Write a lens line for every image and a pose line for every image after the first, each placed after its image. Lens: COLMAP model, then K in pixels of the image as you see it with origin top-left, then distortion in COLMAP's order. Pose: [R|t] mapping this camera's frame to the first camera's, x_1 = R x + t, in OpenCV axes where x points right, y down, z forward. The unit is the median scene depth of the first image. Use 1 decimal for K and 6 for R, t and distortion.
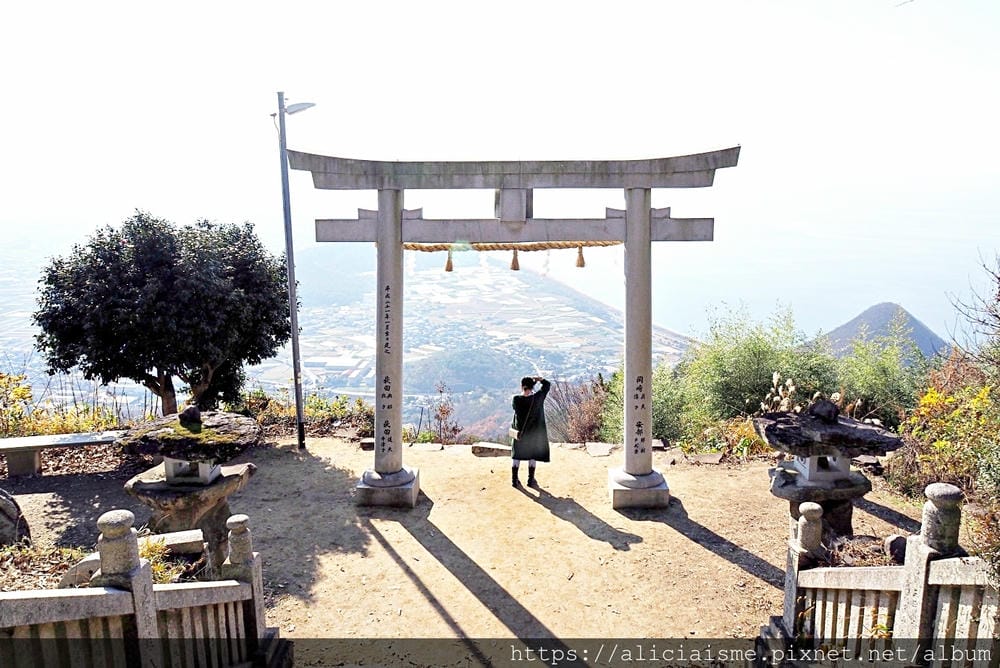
lens RADIAL K [[913.7, 0, 518.0], [0, 913.7, 324.5], [0, 0, 1]] dist [-0.043125, 0.004533]
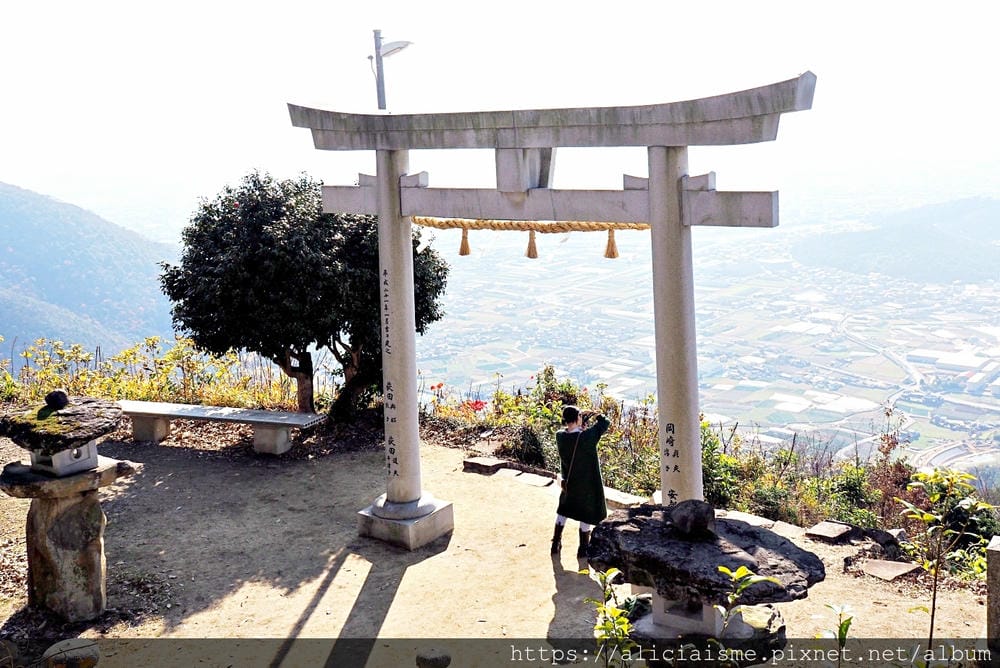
lens RADIAL K [[1156.1, 0, 499.6], [0, 1156.1, 312.3], [0, 0, 1]] dist [0.016480, 0.011345]
pose [[0.810943, 0.076750, -0.580070, 0.530901], [-0.069384, 0.996979, 0.034912, -0.047488], [0.580997, 0.011936, 0.813818, 0.230419]]
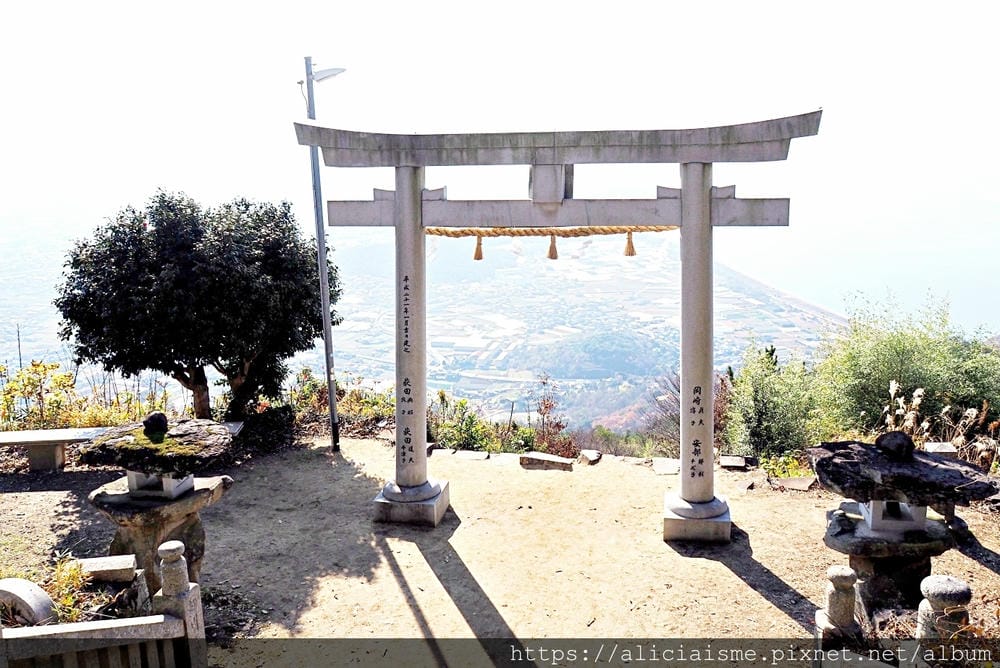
lens RADIAL K [[994.8, 0, 500.0], [0, 994.8, 334.0], [0, 0, 1]] dist [-0.018612, 0.013993]
pose [[0.985041, 0.019867, -0.171170, 0.111874], [-0.014420, 0.999351, 0.033010, -0.019638], [0.171715, -0.030048, 0.984688, 0.067368]]
